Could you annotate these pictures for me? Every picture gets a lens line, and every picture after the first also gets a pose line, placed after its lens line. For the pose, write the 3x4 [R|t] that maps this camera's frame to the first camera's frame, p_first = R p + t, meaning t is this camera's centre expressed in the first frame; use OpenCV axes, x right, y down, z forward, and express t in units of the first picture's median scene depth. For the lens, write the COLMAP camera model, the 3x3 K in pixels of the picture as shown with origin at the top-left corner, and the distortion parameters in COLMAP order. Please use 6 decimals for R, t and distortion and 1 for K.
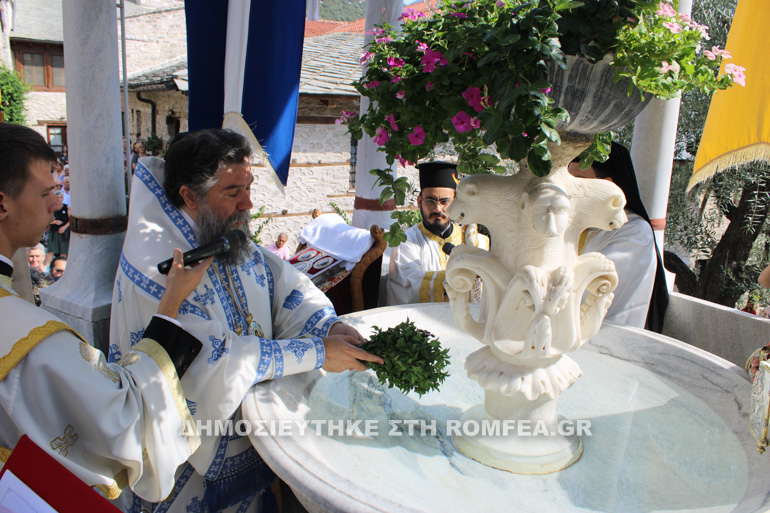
lens RADIAL K [[642.6, 0, 385.0], [0, 642.6, 256.5], [0, 0, 1]] dist [-0.156627, 0.151865]
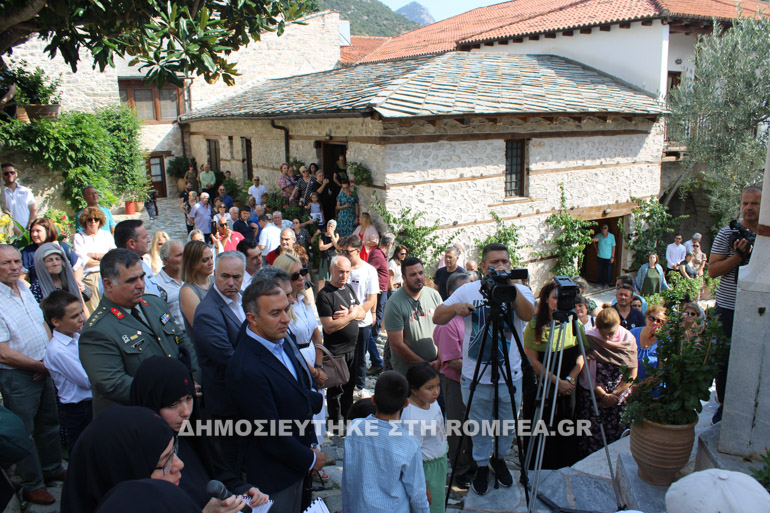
lens RADIAL K [[642.6, 0, 385.0], [0, 642.6, 256.5], [0, 0, 1]] dist [-0.156627, 0.151865]
pose [[0.997379, -0.072202, -0.004724, -2.407357], [0.072133, 0.997304, -0.013459, -0.063633], [0.005683, 0.013083, 0.999898, -0.738012]]
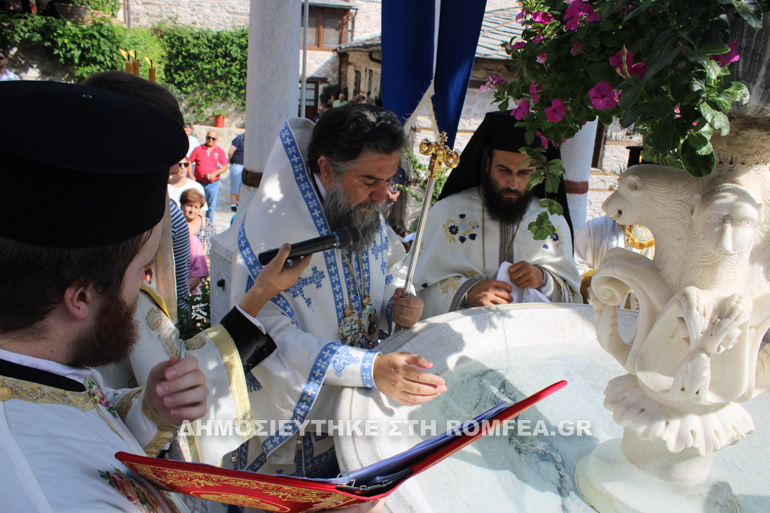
lens RADIAL K [[640.0, 0, 385.1], [0, 640.0, 259.5], [0, 0, 1]] dist [-0.172877, 0.167048]
pose [[0.937449, 0.131705, -0.322246, 0.106265], [-0.113912, 0.990764, 0.073551, -0.030425], [0.328957, -0.032243, 0.943794, 0.147741]]
